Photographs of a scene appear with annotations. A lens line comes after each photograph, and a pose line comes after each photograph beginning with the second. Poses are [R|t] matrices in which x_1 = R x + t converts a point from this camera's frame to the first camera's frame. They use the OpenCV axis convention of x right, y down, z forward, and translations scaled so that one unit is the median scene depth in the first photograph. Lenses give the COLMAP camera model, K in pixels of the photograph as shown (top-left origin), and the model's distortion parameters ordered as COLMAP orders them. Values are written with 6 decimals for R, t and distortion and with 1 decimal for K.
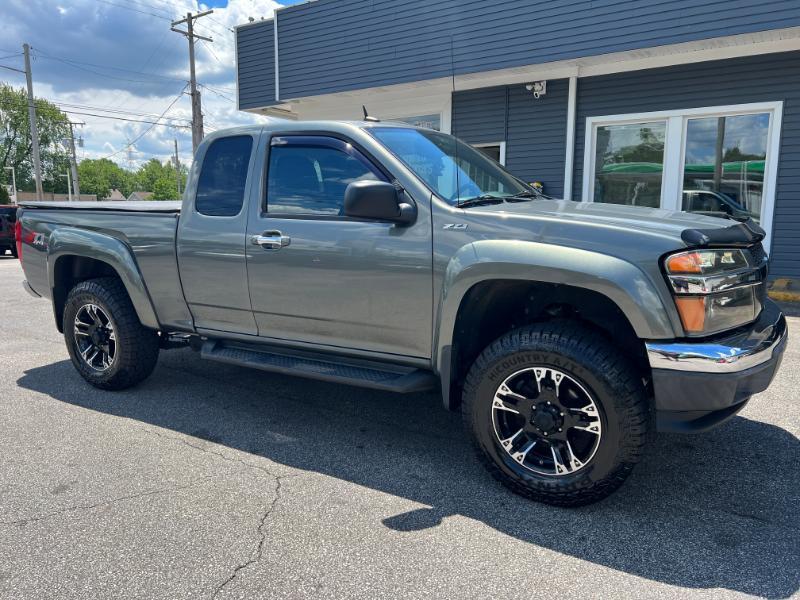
lens RADIAL K [[603.6, 0, 402.0], [0, 603.6, 301.0], [0, 0, 1]] dist [0.046349, -0.051258]
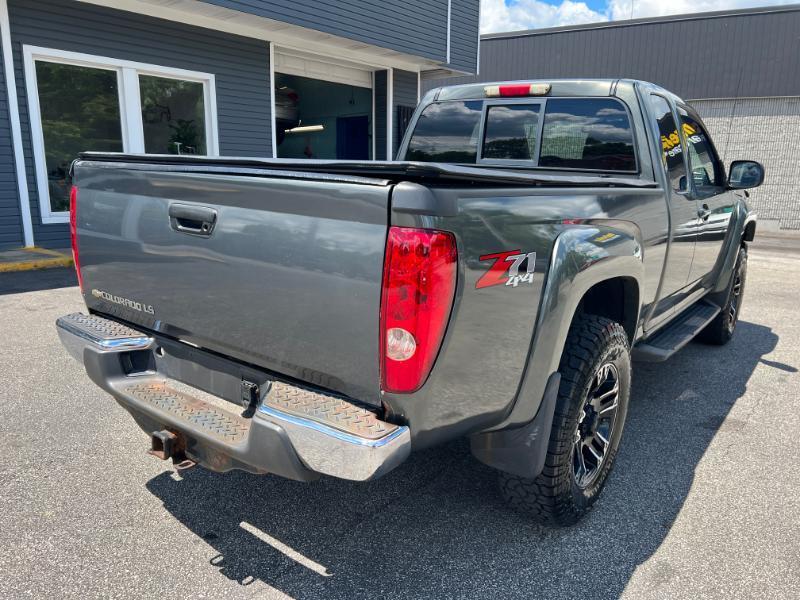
lens RADIAL K [[603.6, 0, 396.1], [0, 603.6, 302.8], [0, 0, 1]] dist [0.046349, -0.051258]
pose [[0.094283, -0.209586, 0.973234, -1.310535], [0.133587, 0.971411, 0.196252, -0.223730], [-0.986542, 0.111508, 0.119585, 1.408678]]
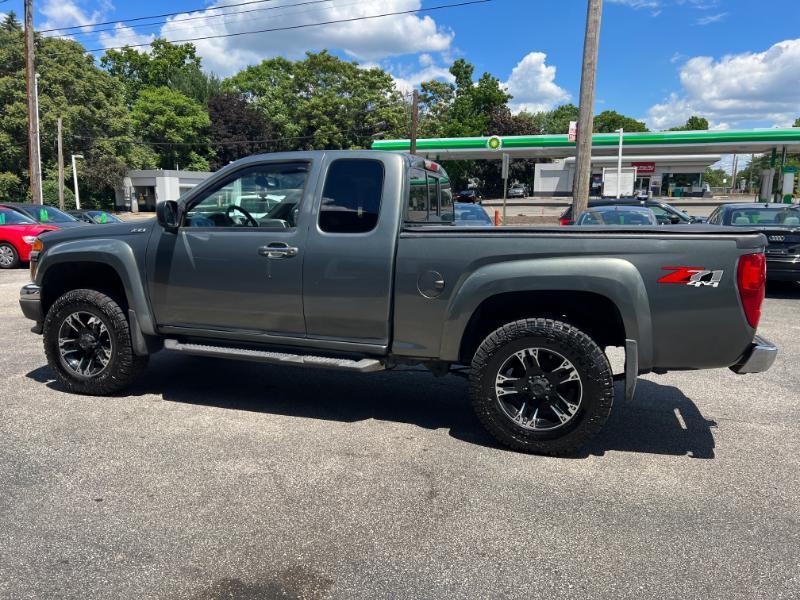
lens RADIAL K [[603.6, 0, 394.7], [0, 603.6, 303.1], [0, 0, 1]] dist [0.046349, -0.051258]
pose [[-0.971022, 0.033299, -0.236658, 0.111797], [-0.043249, 0.949412, 0.311041, -0.458695], [0.235044, 0.312263, -0.920460, 2.579632]]
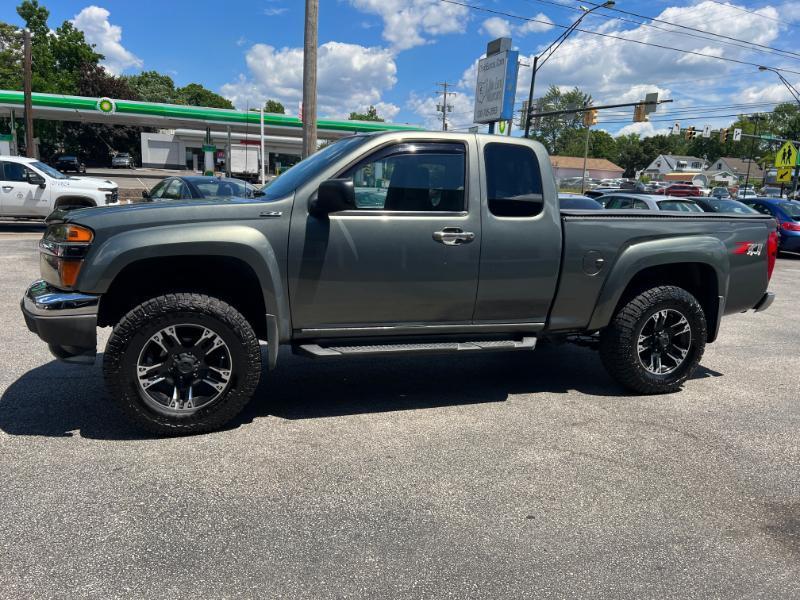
lens RADIAL K [[603.6, 0, 396.0], [0, 603.6, 301.1], [0, 0, 1]] dist [0.046349, -0.051258]
pose [[-0.621090, 0.117804, -0.774835, 0.993196], [-0.165070, 0.946800, 0.276265, -0.358116], [0.766159, 0.299487, -0.568601, 2.007308]]
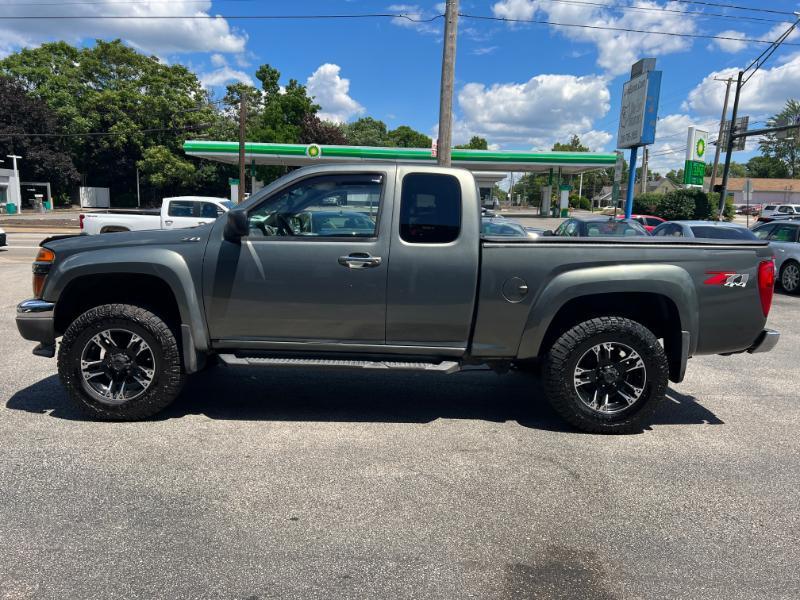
lens RADIAL K [[603.6, 0, 395.7], [0, 603.6, 301.2], [0, 0, 1]] dist [0.046349, -0.051258]
pose [[-0.842760, 0.055510, -0.535420, 0.631105], [-0.110448, 0.955674, 0.272927, -0.436448], [0.526837, 0.289148, -0.799272, 2.428893]]
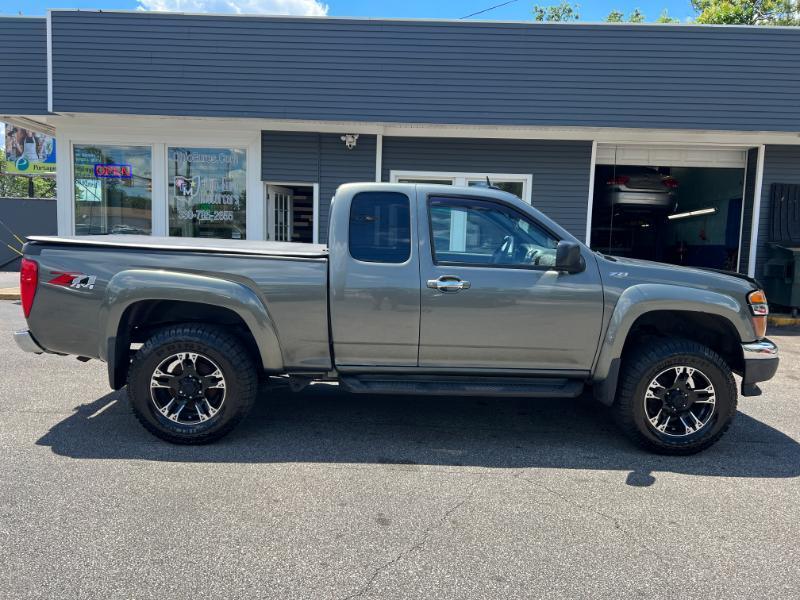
lens RADIAL K [[603.6, 0, 403.5], [0, 603.6, 301.0], [0, 0, 1]] dist [0.046349, -0.051258]
pose [[0.834723, -0.026872, 0.550014, -0.941425], [0.051624, 0.998229, -0.029576, -0.036903], [-0.548245, 0.053081, 0.834632, 0.061776]]
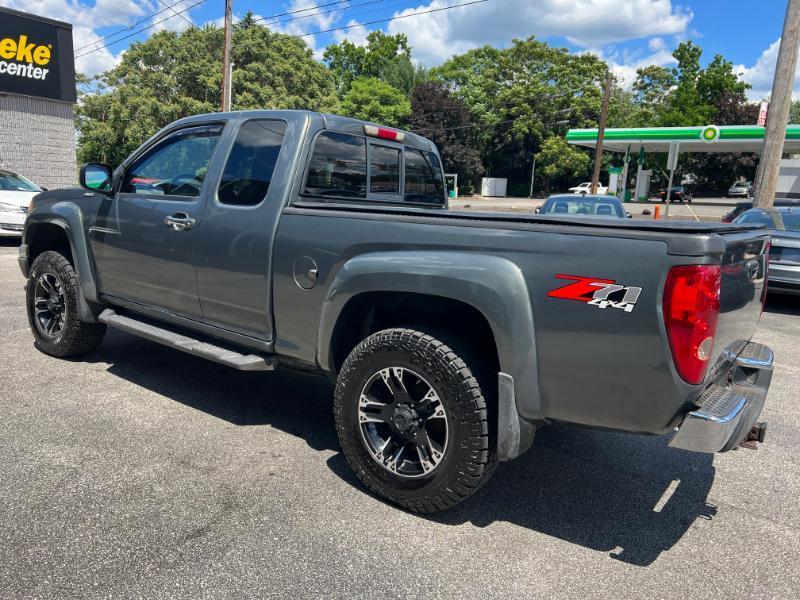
lens RADIAL K [[603.6, 0, 394.0], [0, 603.6, 303.3], [0, 0, 1]] dist [0.046349, -0.051258]
pose [[-0.994754, -0.065755, 0.078360, -0.406071], [-0.035627, 0.940770, 0.337169, -0.416450], [-0.095890, 0.332609, -0.938177, 2.415282]]
